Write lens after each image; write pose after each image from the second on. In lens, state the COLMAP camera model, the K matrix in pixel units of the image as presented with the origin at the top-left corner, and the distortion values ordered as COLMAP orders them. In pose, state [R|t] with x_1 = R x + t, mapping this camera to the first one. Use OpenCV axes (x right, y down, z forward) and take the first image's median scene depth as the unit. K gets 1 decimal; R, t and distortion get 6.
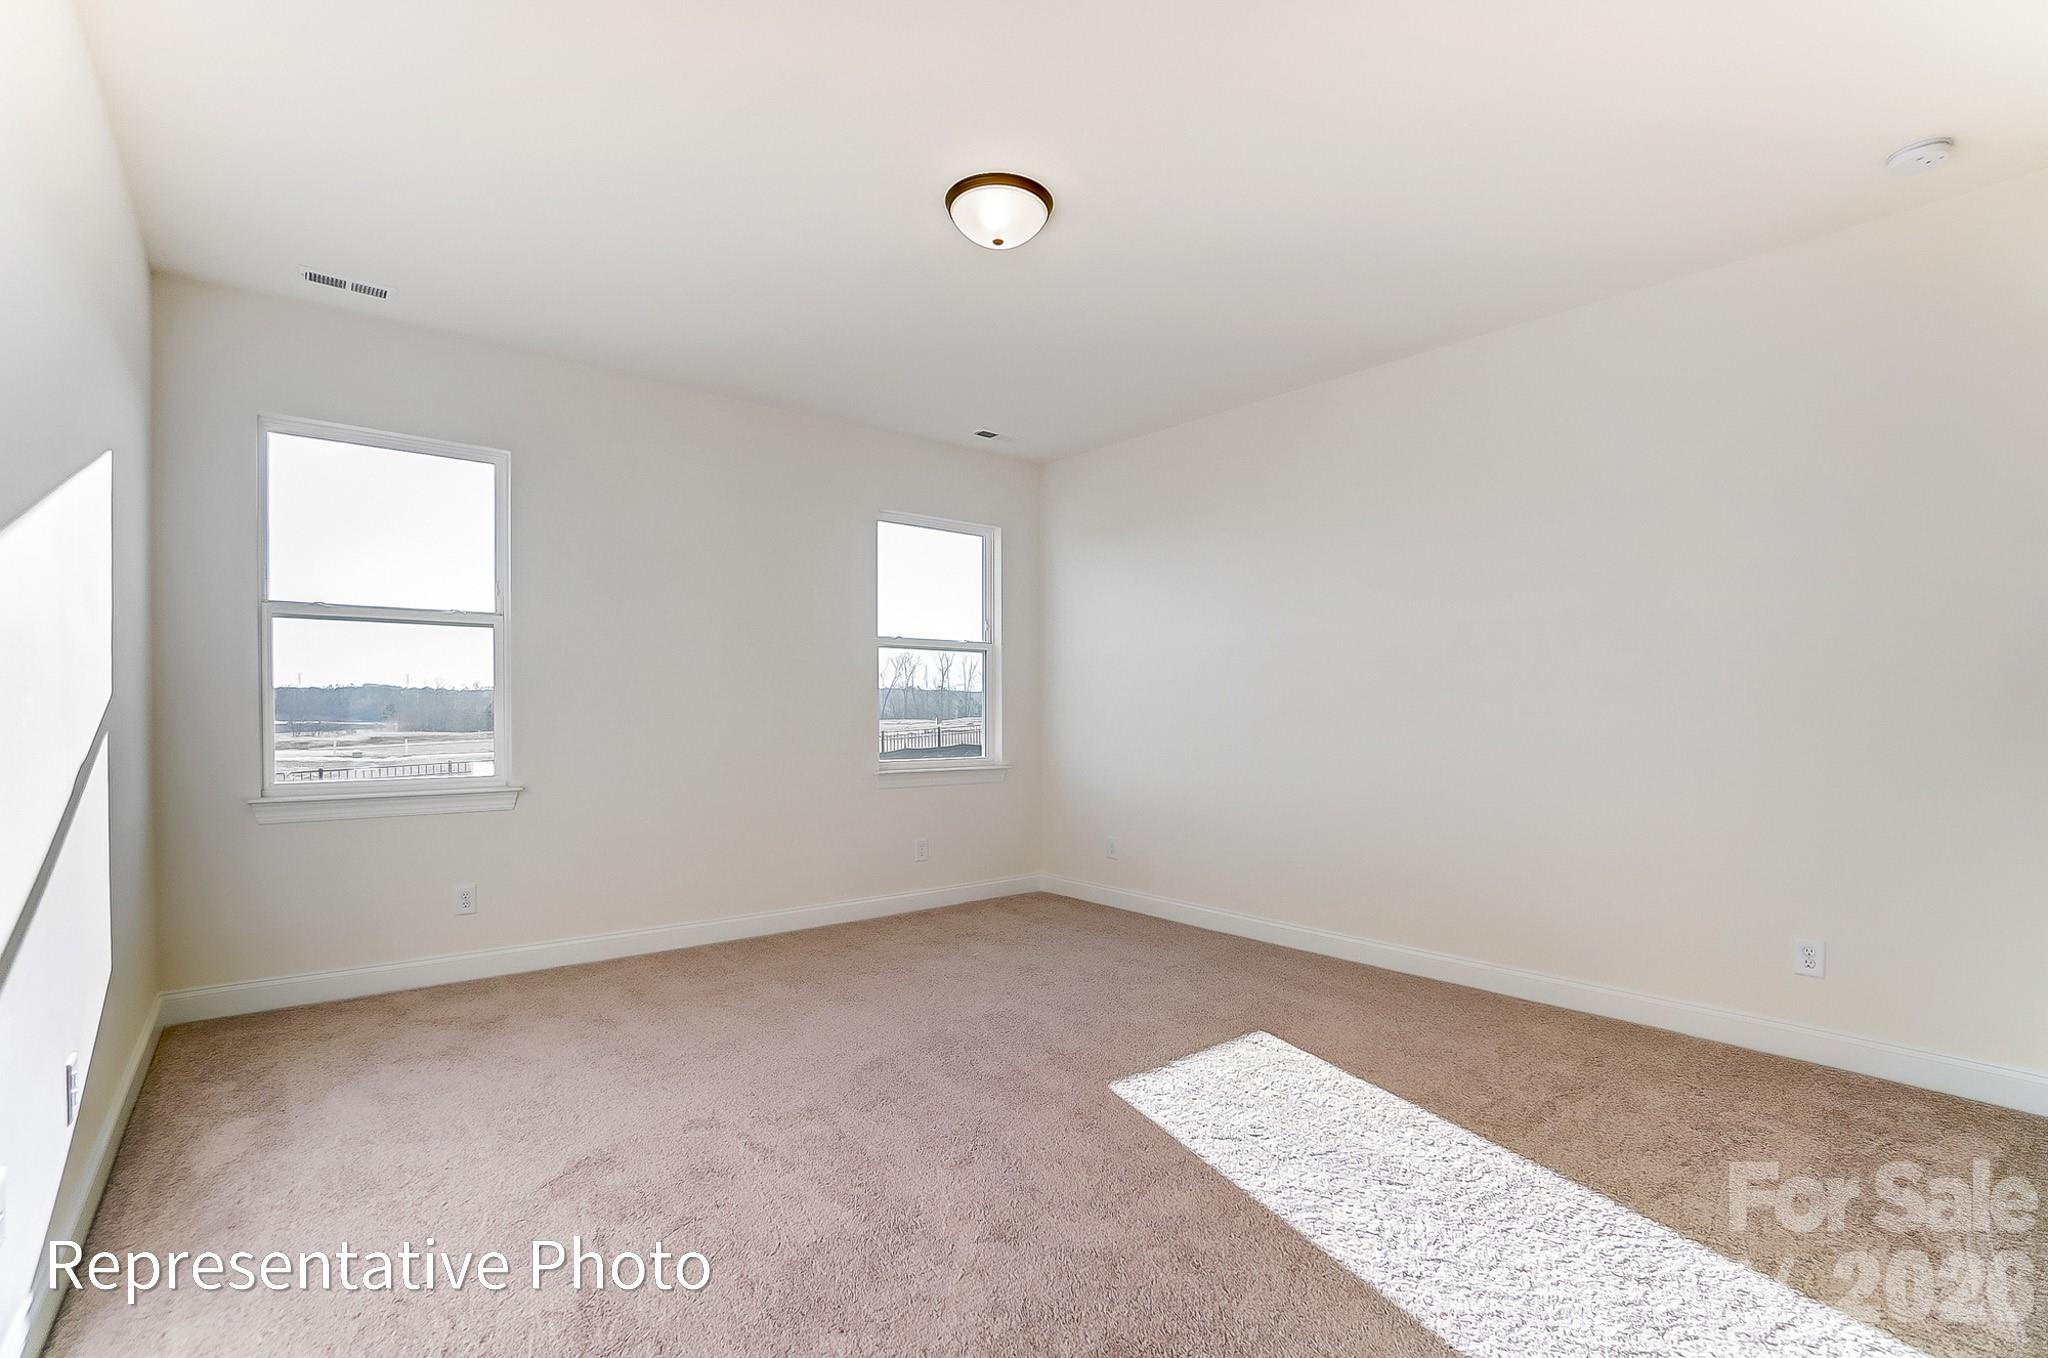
lens RADIAL K [[920.8, 0, 1022.0], [0, 920.8, 691.5], [0, 0, 1]] dist [-0.001334, -0.000157]
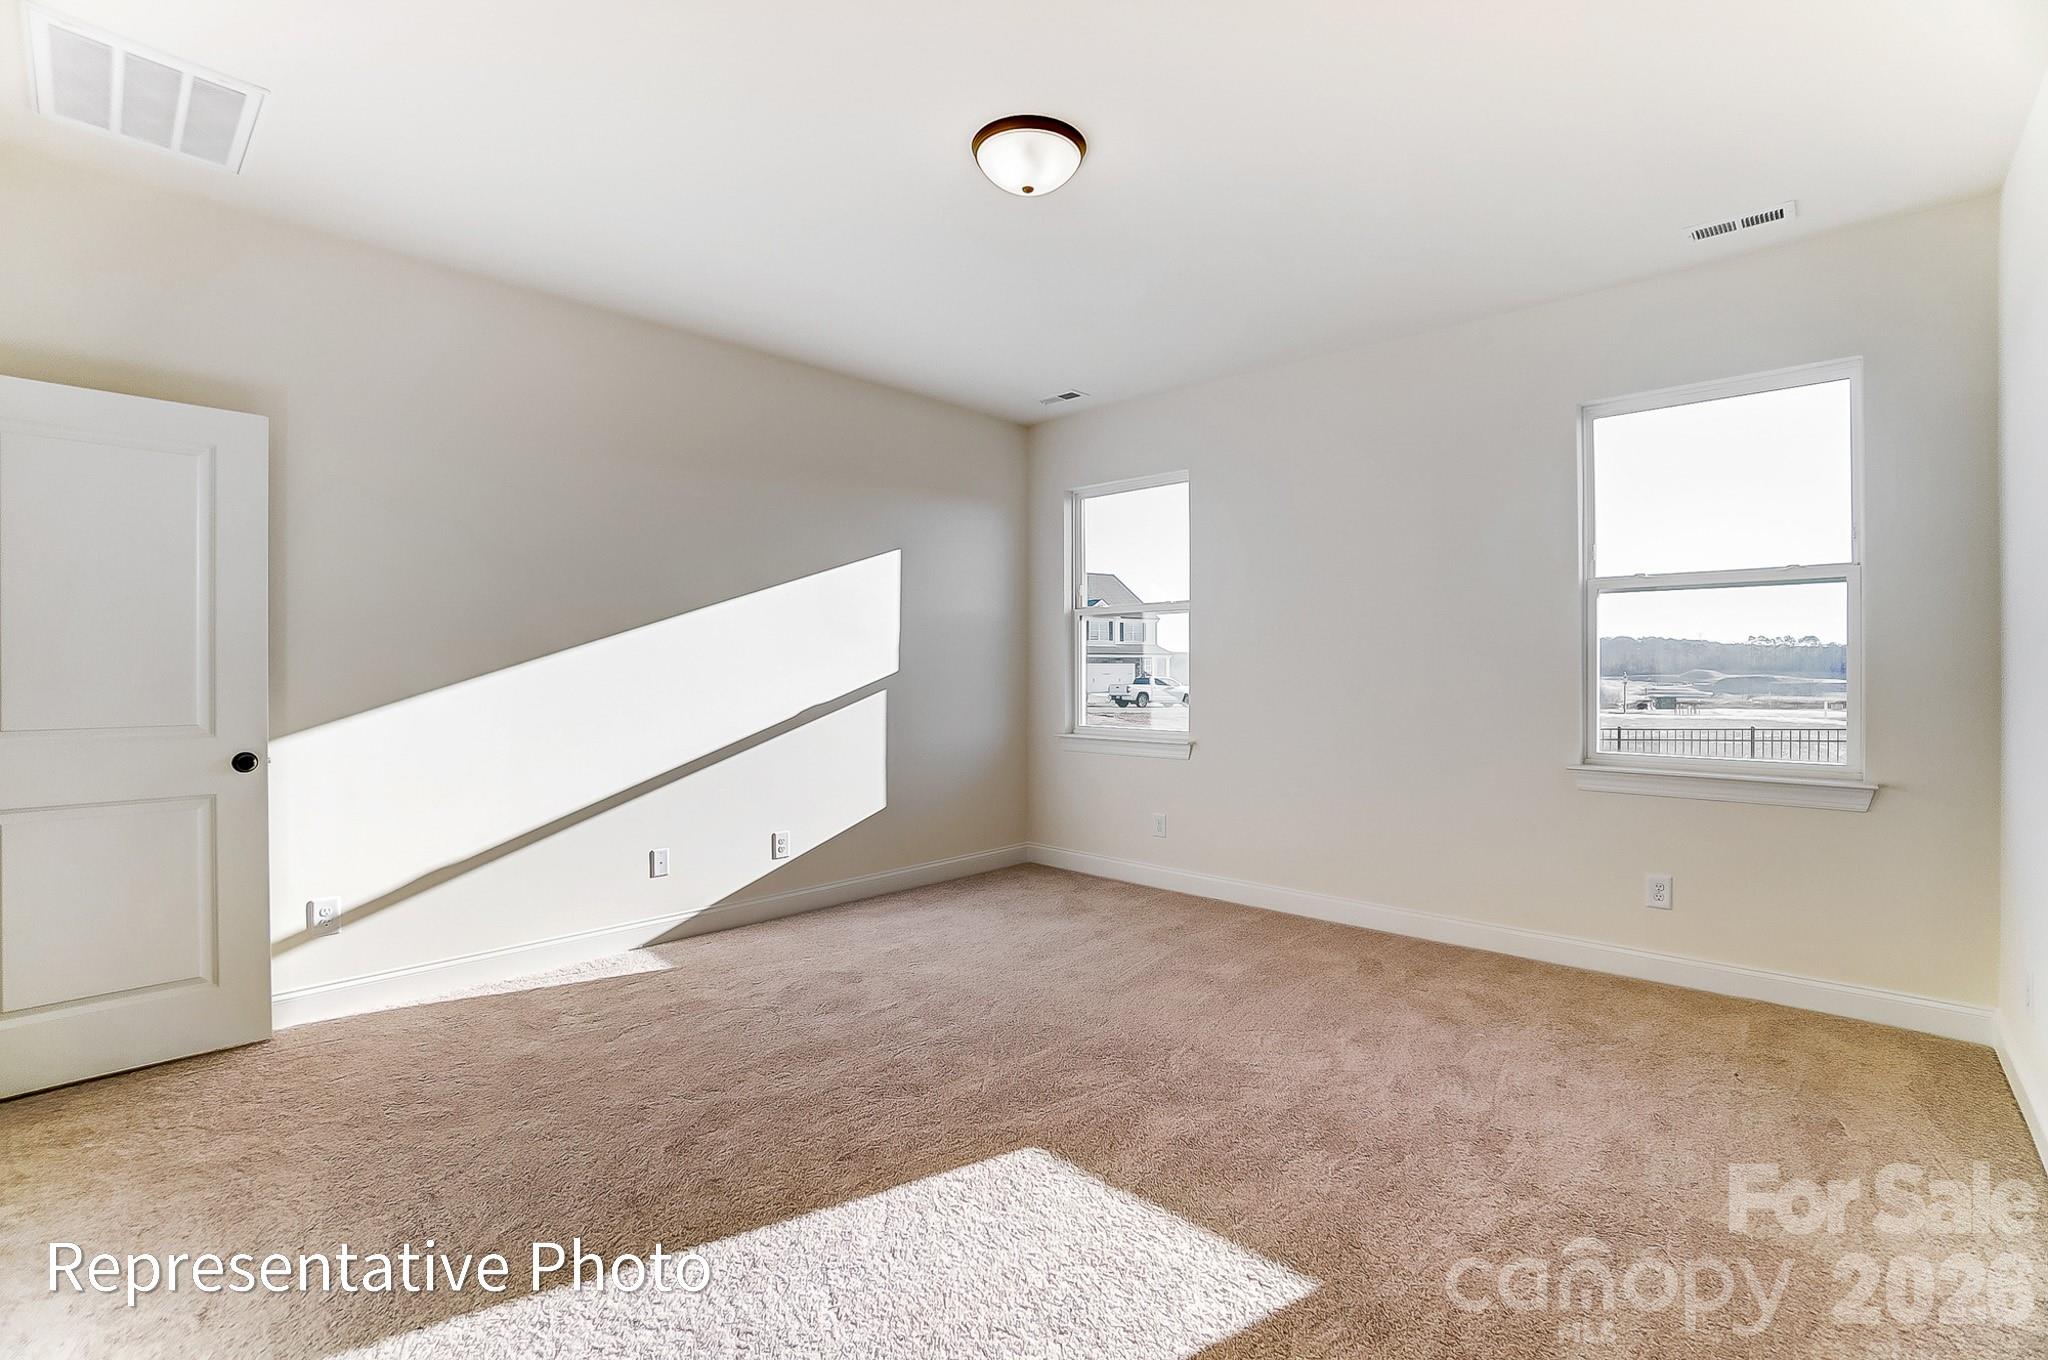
lens RADIAL K [[894.9, 0, 1022.3], [0, 894.9, 657.7], [0, 0, 1]] dist [-0.085596, 0.000068]
pose [[0.137957, -0.016812, -0.990295, 0.139104], [0.020356, 0.999693, -0.014136, 0.001001], [0.990229, -0.018208, 0.138257, 0.145250]]
